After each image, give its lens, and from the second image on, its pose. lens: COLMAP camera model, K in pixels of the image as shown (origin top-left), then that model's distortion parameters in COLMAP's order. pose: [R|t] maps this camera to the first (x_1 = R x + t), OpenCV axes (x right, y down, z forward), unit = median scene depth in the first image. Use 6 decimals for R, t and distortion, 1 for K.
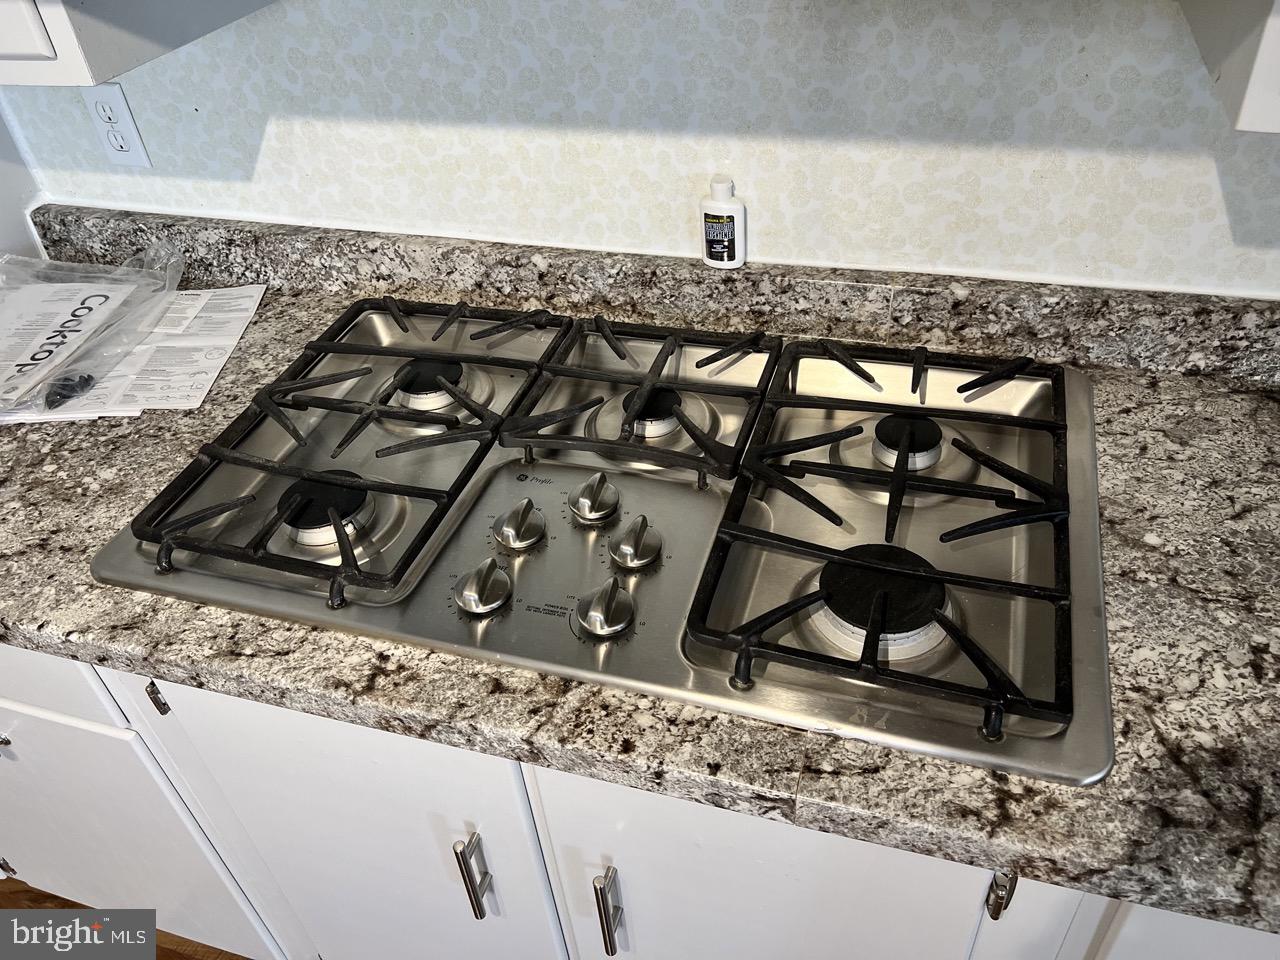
lens RADIAL K [[971.4, 0, 644.2], [0, 971.4, 480.9], [0, 0, 1]] dist [0.014502, 0.002451]
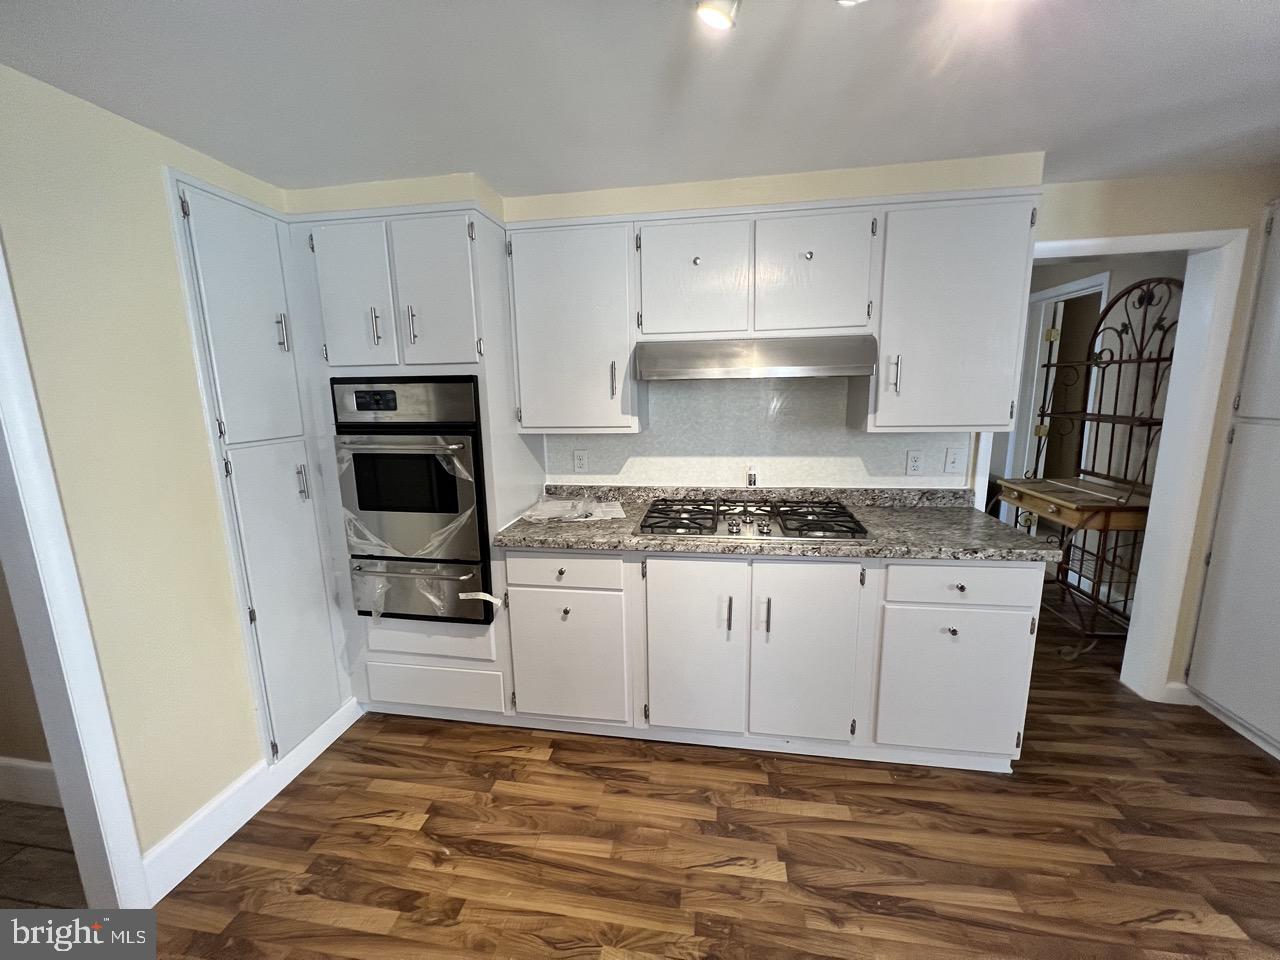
lens RADIAL K [[513.8, 0, 635.0], [0, 513.8, 478.9], [0, 0, 1]] dist [0.000850, 0.000190]
pose [[0.989160, 0.018769, 0.145639, -0.736216], [0.054836, 0.872835, -0.484924, 0.779477], [-0.136220, 0.487654, 0.862344, -0.814582]]
